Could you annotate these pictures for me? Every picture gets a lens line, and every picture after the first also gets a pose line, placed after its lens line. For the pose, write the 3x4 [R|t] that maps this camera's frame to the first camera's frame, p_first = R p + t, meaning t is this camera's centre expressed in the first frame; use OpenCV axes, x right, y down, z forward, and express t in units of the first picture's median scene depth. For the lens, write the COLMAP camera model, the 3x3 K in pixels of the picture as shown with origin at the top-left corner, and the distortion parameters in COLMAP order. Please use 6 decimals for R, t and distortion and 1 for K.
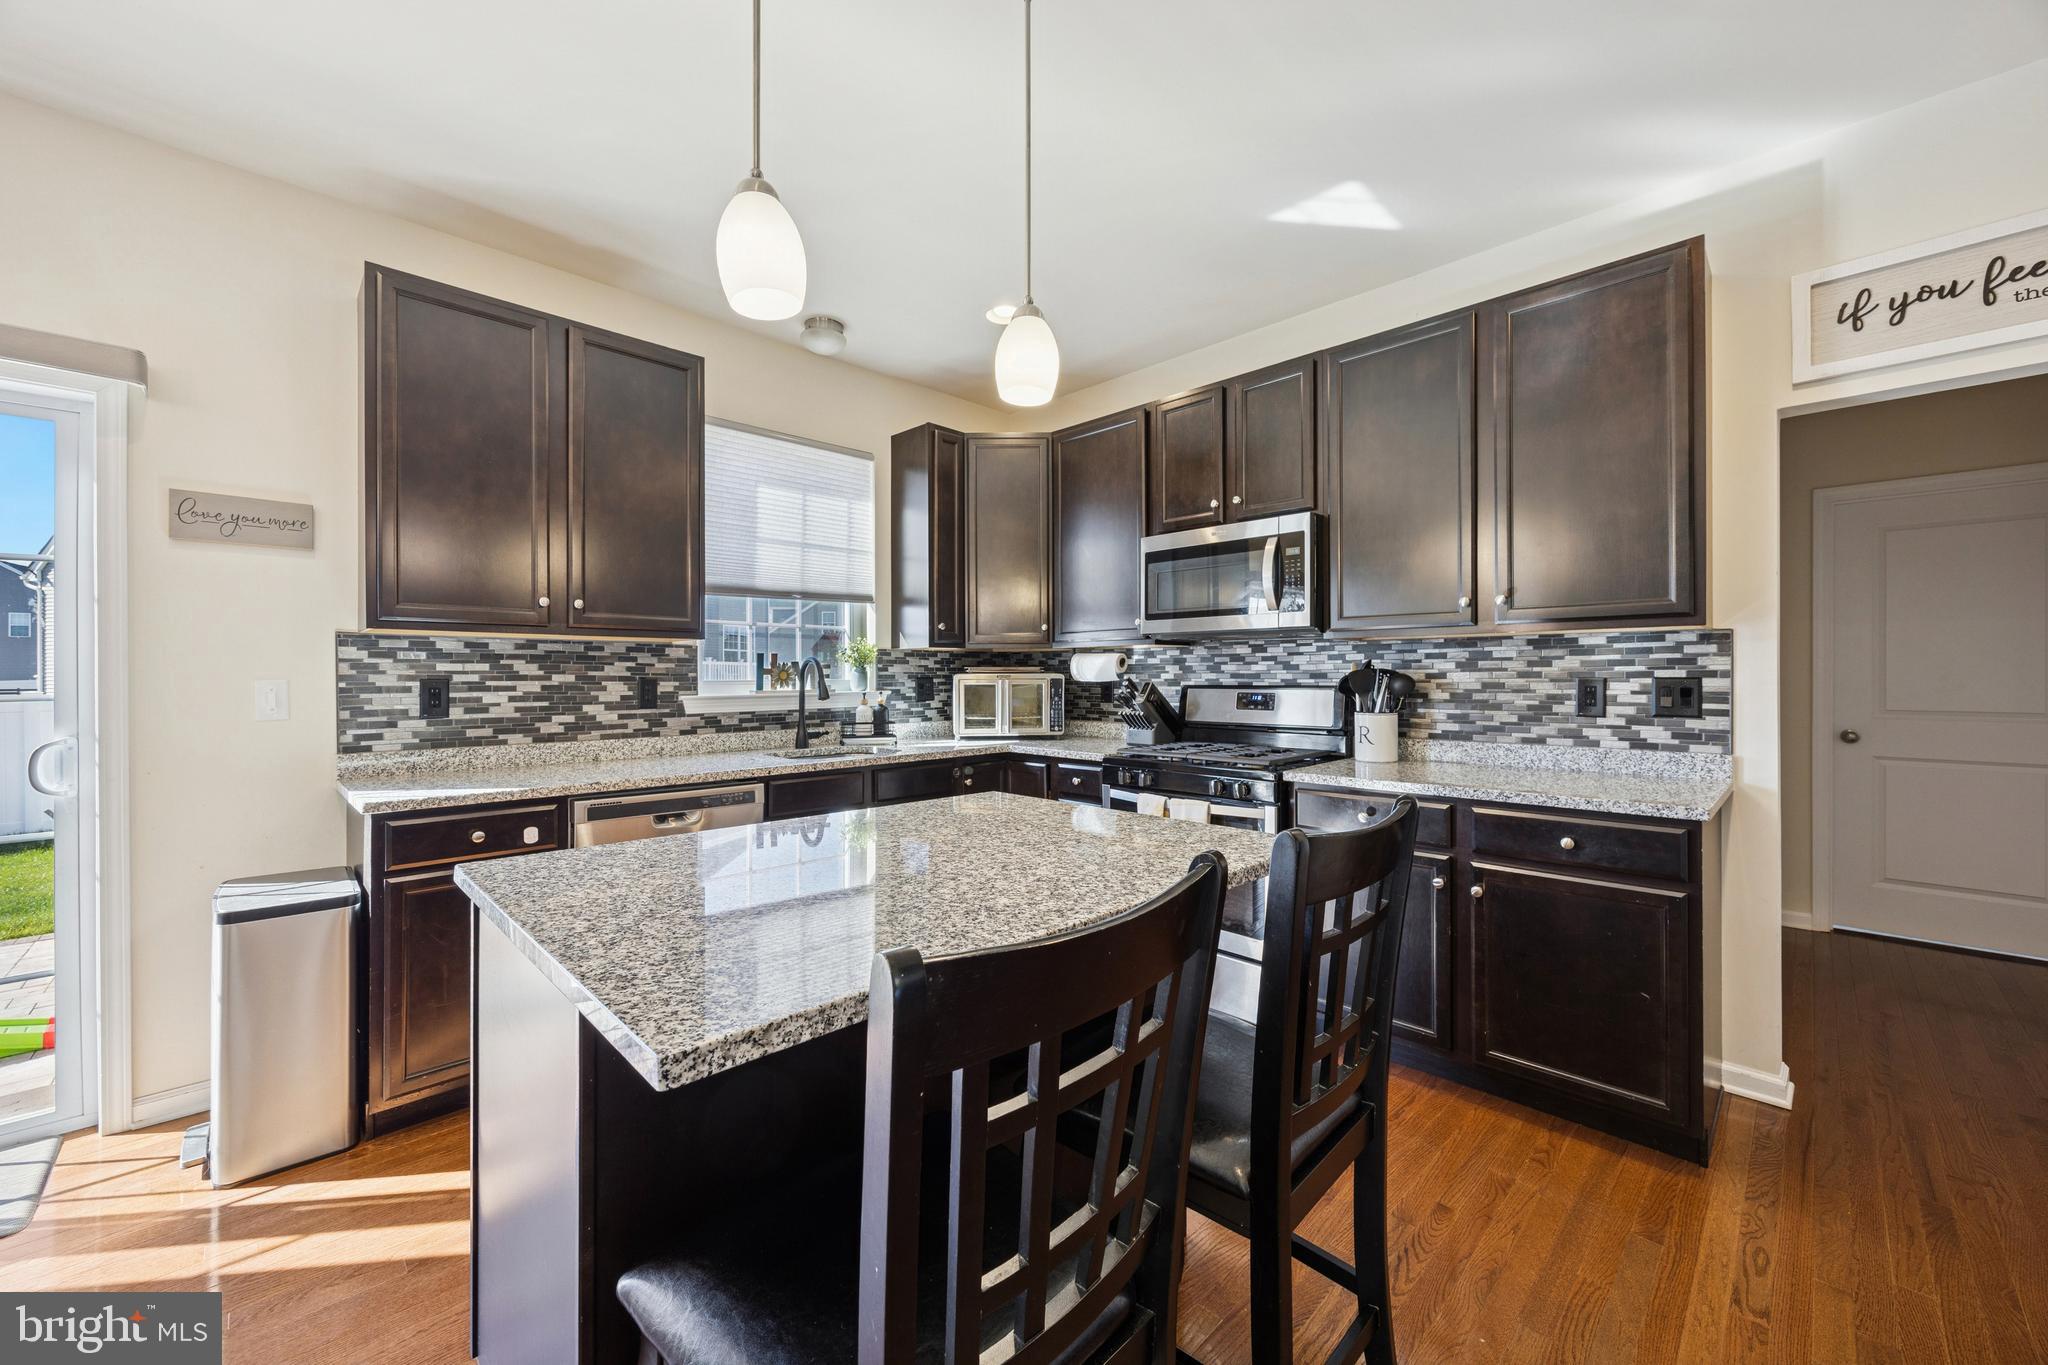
lens RADIAL K [[779.1, 0, 1024.0], [0, 779.1, 682.5], [0, 0, 1]] dist [-0.000359, -0.000025]
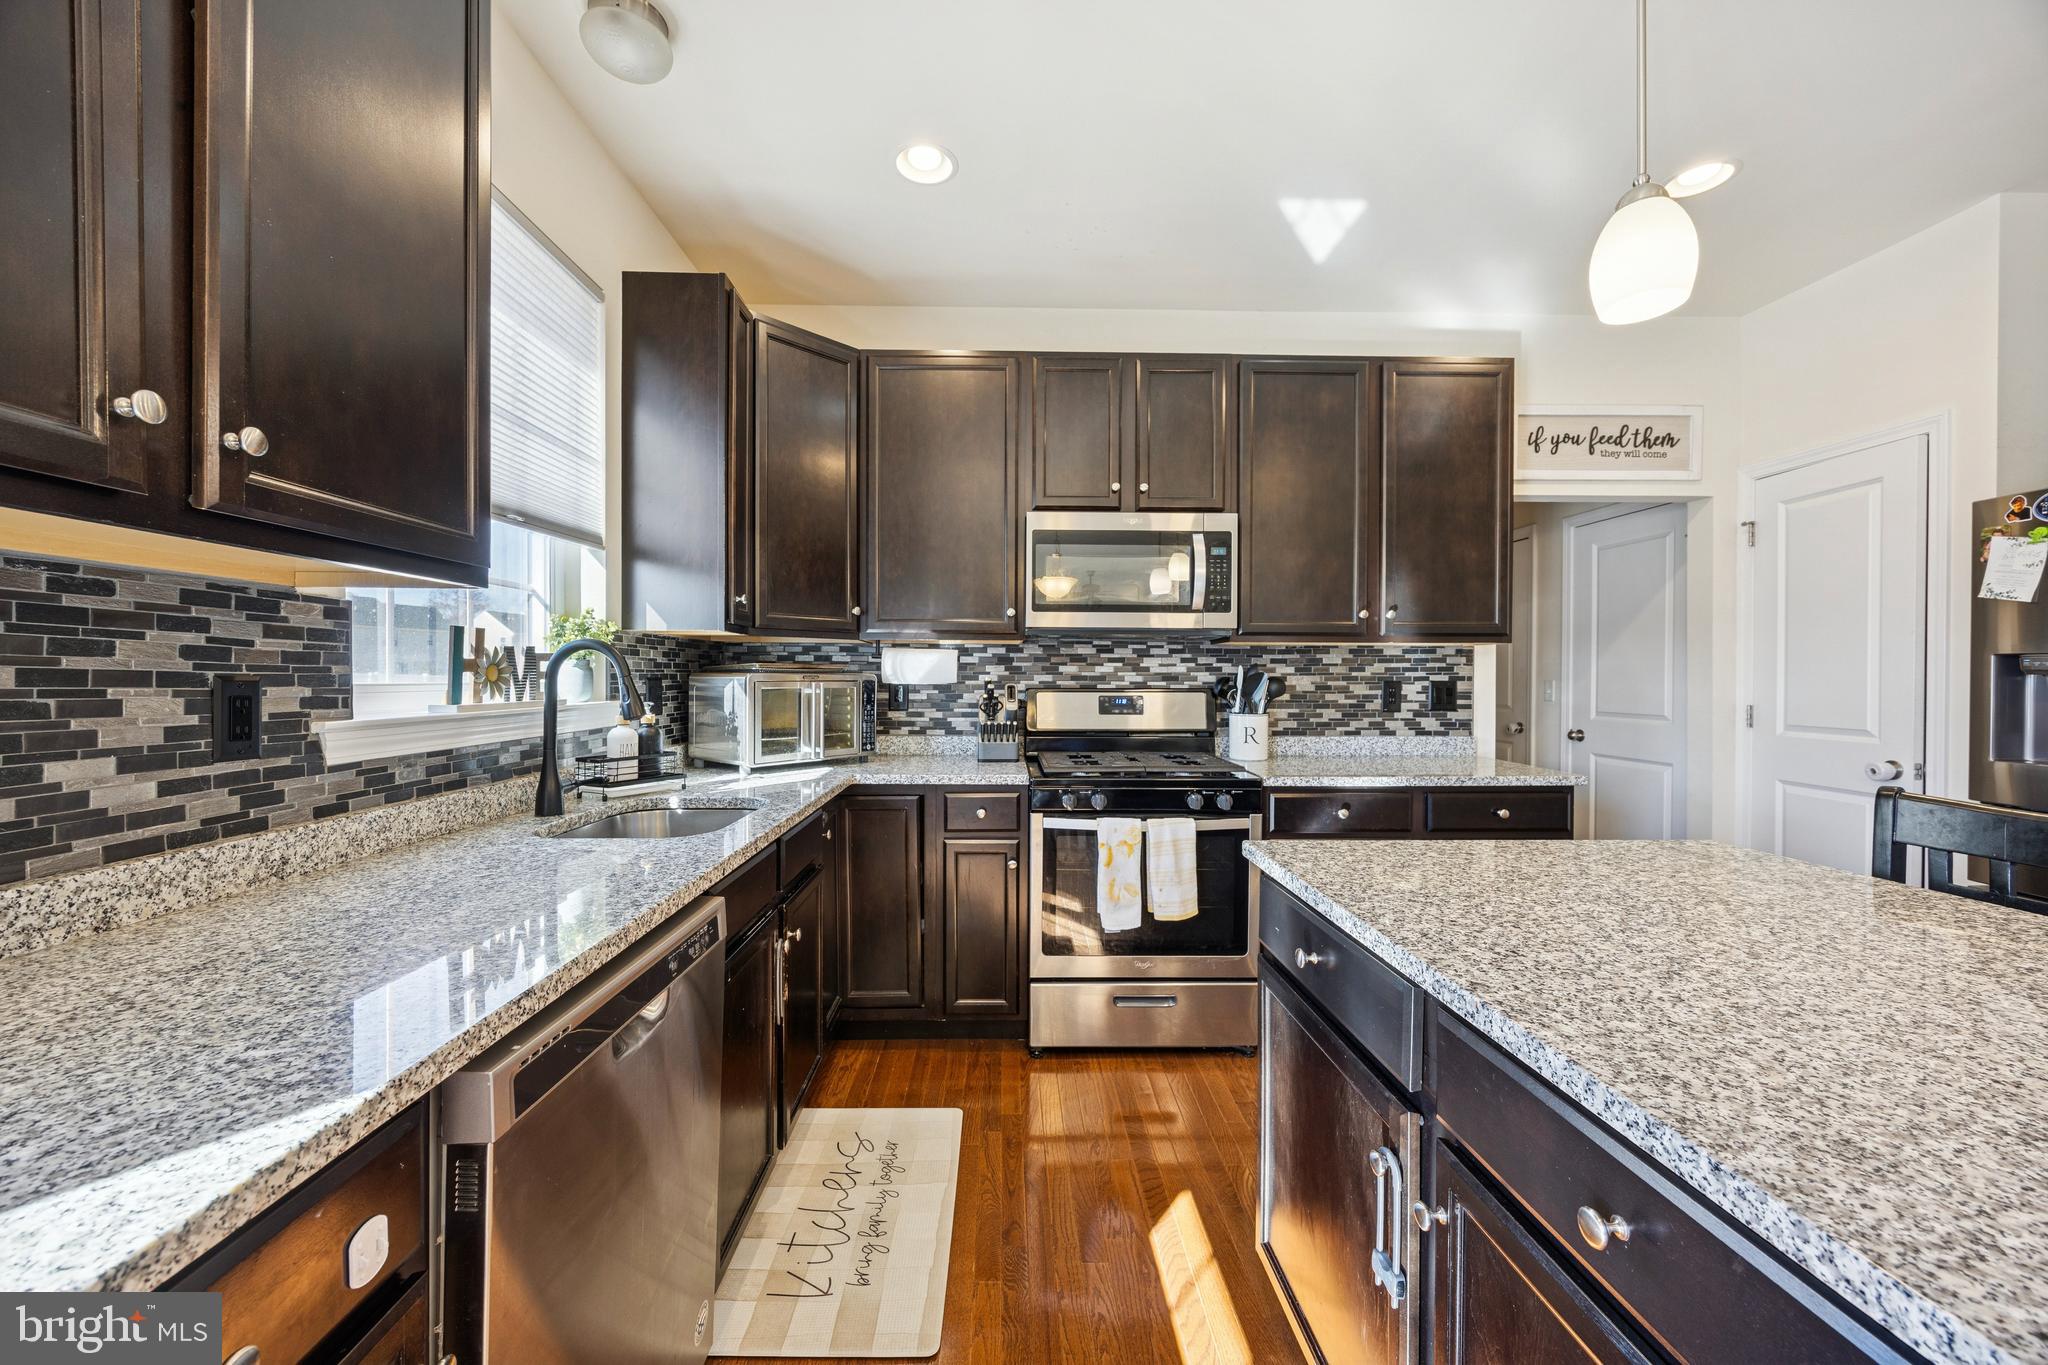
lens RADIAL K [[774.9, 0, 1018.3], [0, 774.9, 685.6], [0, 0, 1]] dist [-0.000756, 0.000028]
pose [[0.690799, -0.002978, 0.723041, -0.520672], [0.001150, 0.999995, 0.003020, -0.002771], [-0.723046, -0.001255, 0.690799, 0.499400]]
